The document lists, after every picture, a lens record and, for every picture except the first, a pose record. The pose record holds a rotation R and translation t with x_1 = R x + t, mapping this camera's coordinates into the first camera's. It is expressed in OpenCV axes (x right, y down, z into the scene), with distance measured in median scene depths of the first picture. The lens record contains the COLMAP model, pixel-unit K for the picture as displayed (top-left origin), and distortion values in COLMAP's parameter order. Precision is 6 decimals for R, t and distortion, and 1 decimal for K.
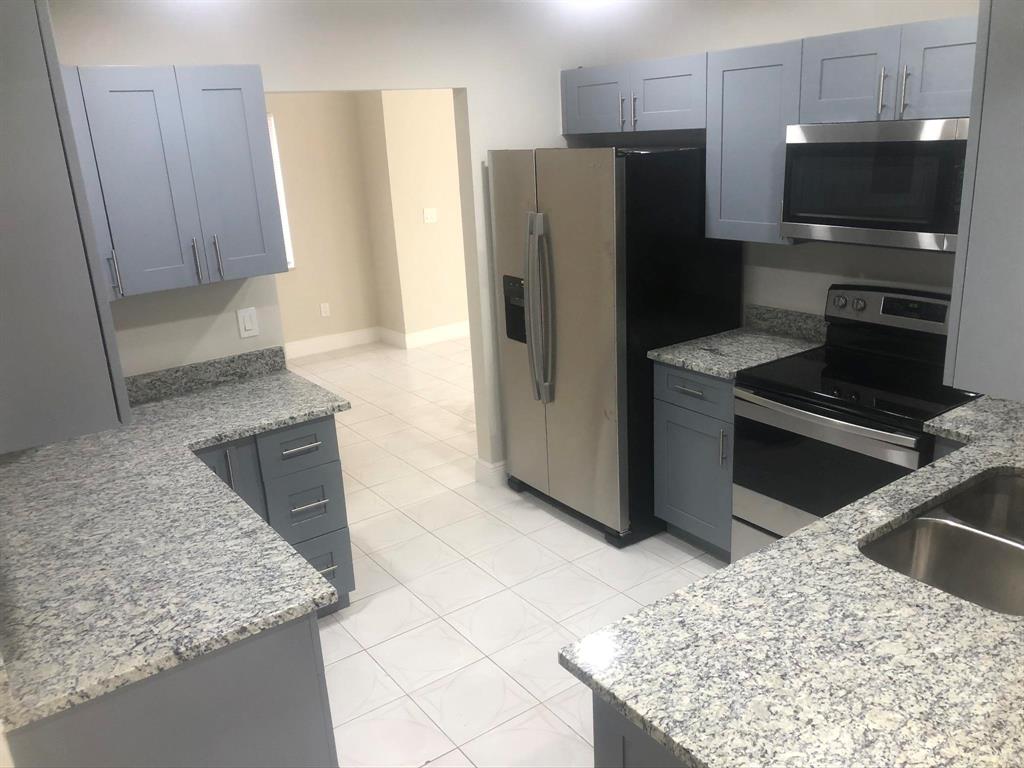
lens RADIAL K [[833.0, 0, 511.3], [0, 833.0, 363.7], [0, 0, 1]] dist [0.010745, -0.013068]
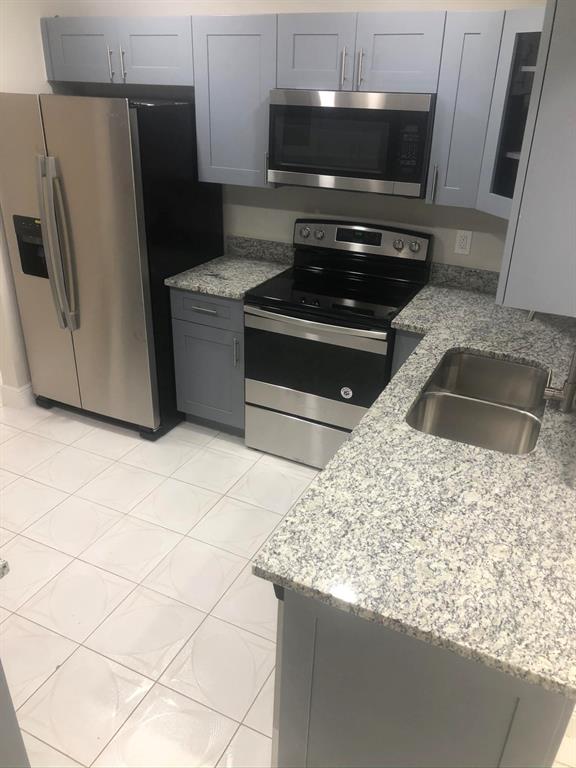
lens RADIAL K [[624.8, 0, 290.4], [0, 624.8, 373.9], [0, 0, 1]] dist [0.010745, -0.013068]
pose [[0.873693, -0.139425, 0.466070, -0.125832], [0.063627, 0.982571, 0.174662, -0.029448], [-0.482299, -0.122946, 0.867336, 0.124308]]
